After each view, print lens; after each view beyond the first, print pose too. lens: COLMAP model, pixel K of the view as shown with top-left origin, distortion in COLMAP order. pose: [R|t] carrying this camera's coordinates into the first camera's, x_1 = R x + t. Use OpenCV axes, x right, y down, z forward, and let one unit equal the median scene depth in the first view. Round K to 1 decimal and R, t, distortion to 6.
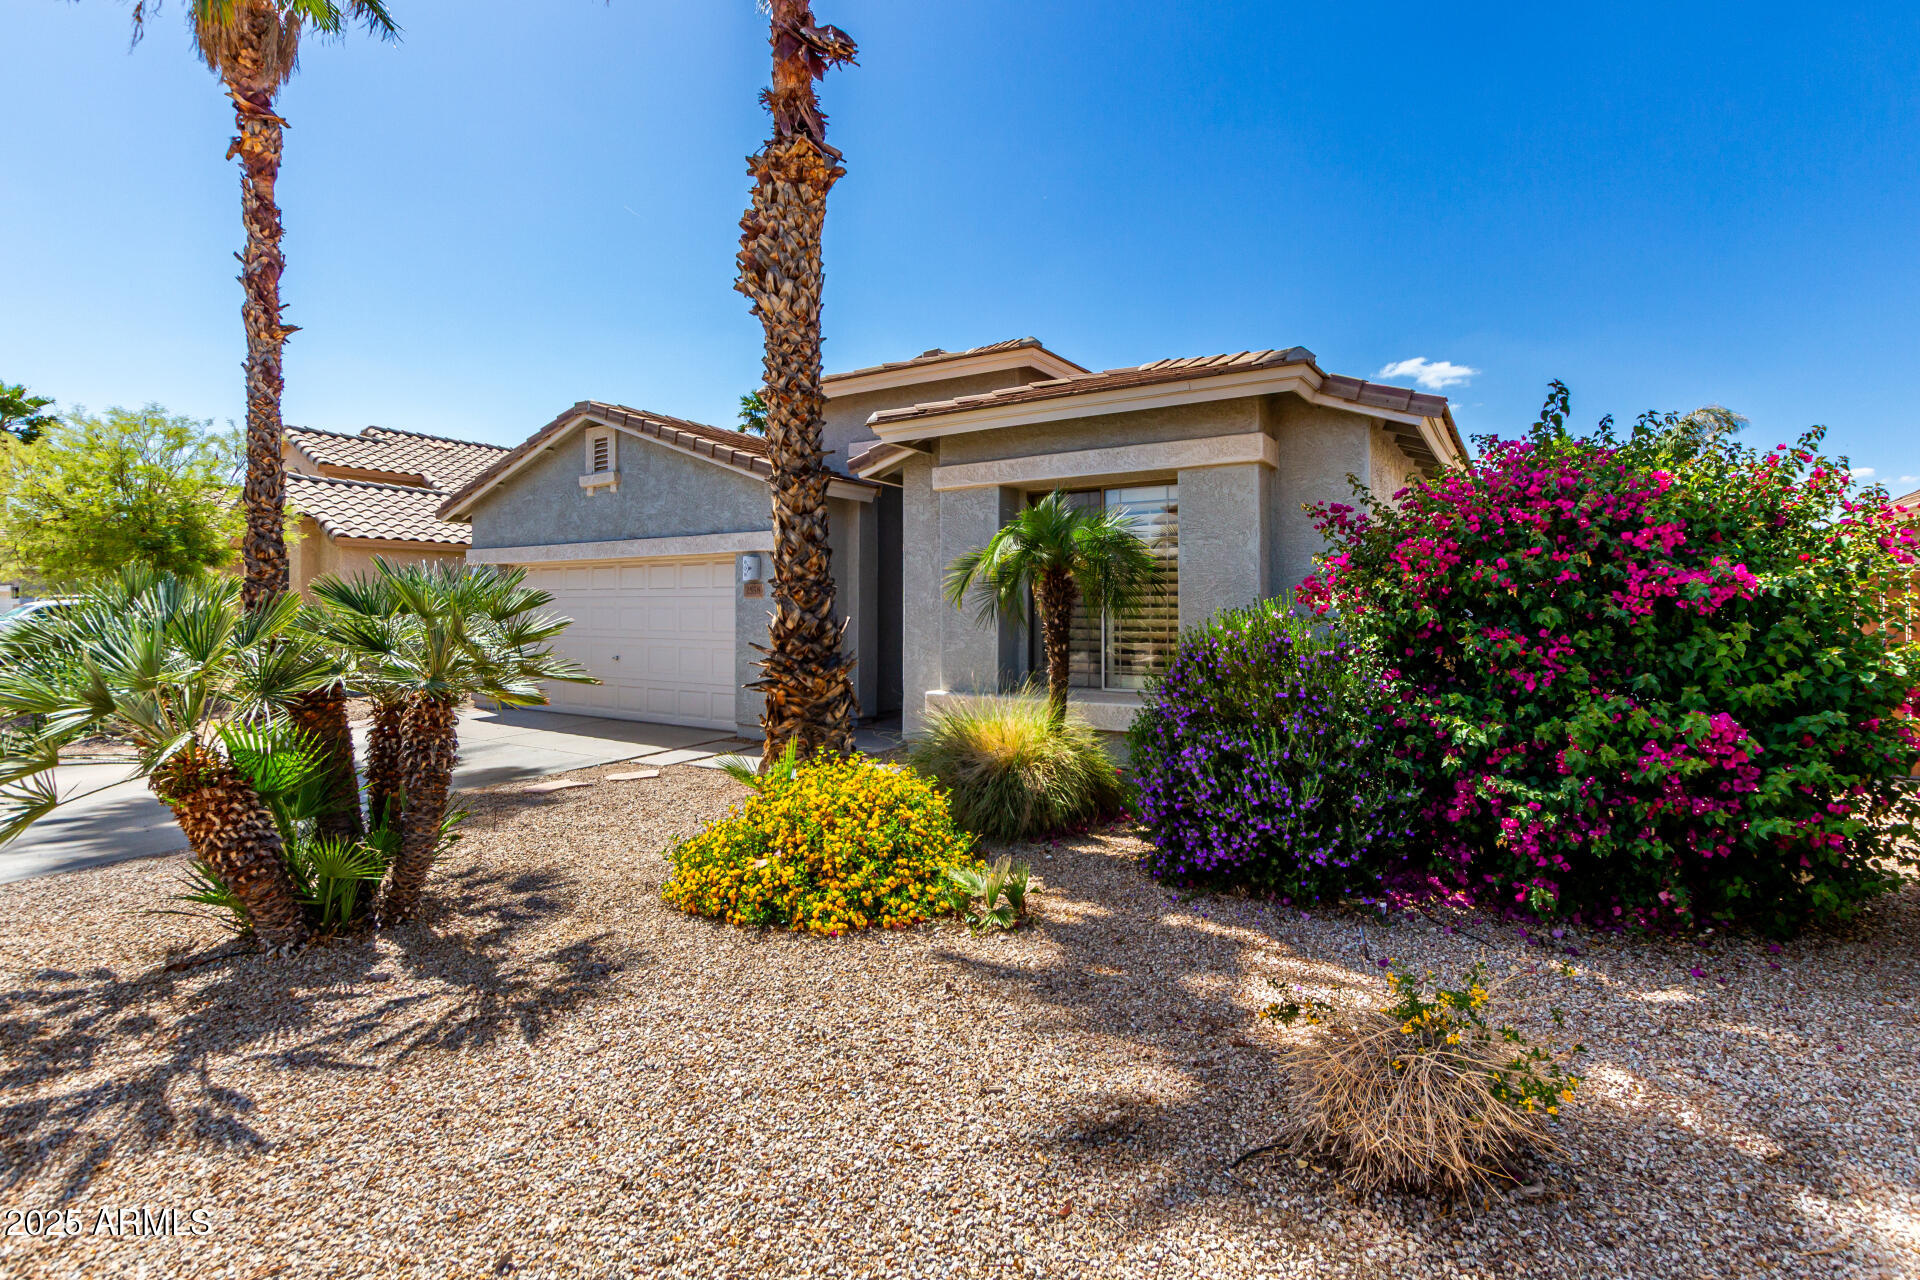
lens RADIAL K [[888.5, 0, 974.0], [0, 888.5, 630.6], [0, 0, 1]] dist [0.018028, -0.007055]
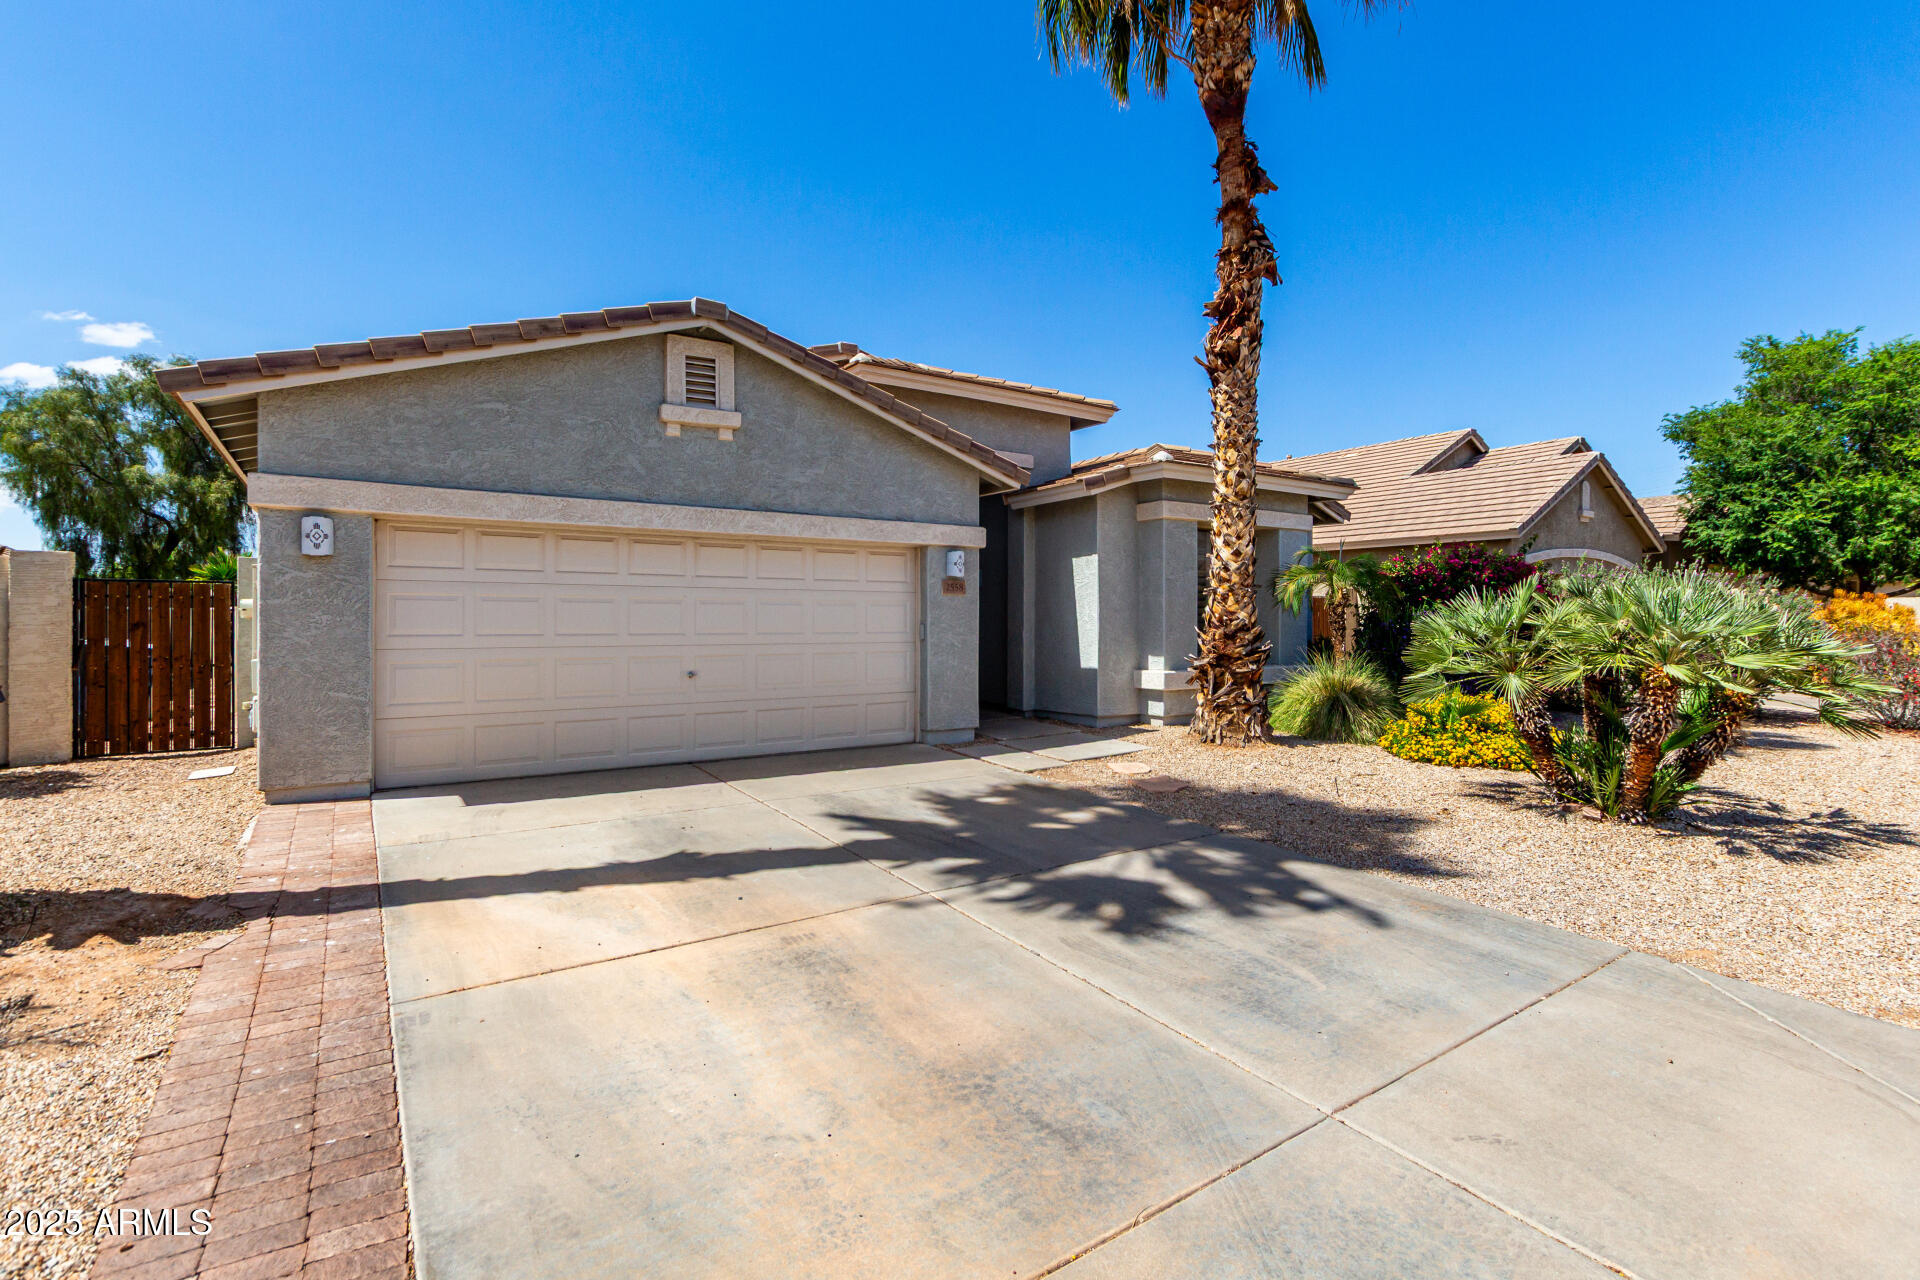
lens RADIAL K [[888.5, 0, 974.0], [0, 888.5, 630.6], [0, 0, 1]] dist [0.018028, -0.007055]
pose [[0.389841, -0.011777, 0.920807, -0.988478], [0.019441, 0.999801, 0.004557, -0.002867], [-0.920677, 0.016125, 0.389992, 0.545413]]
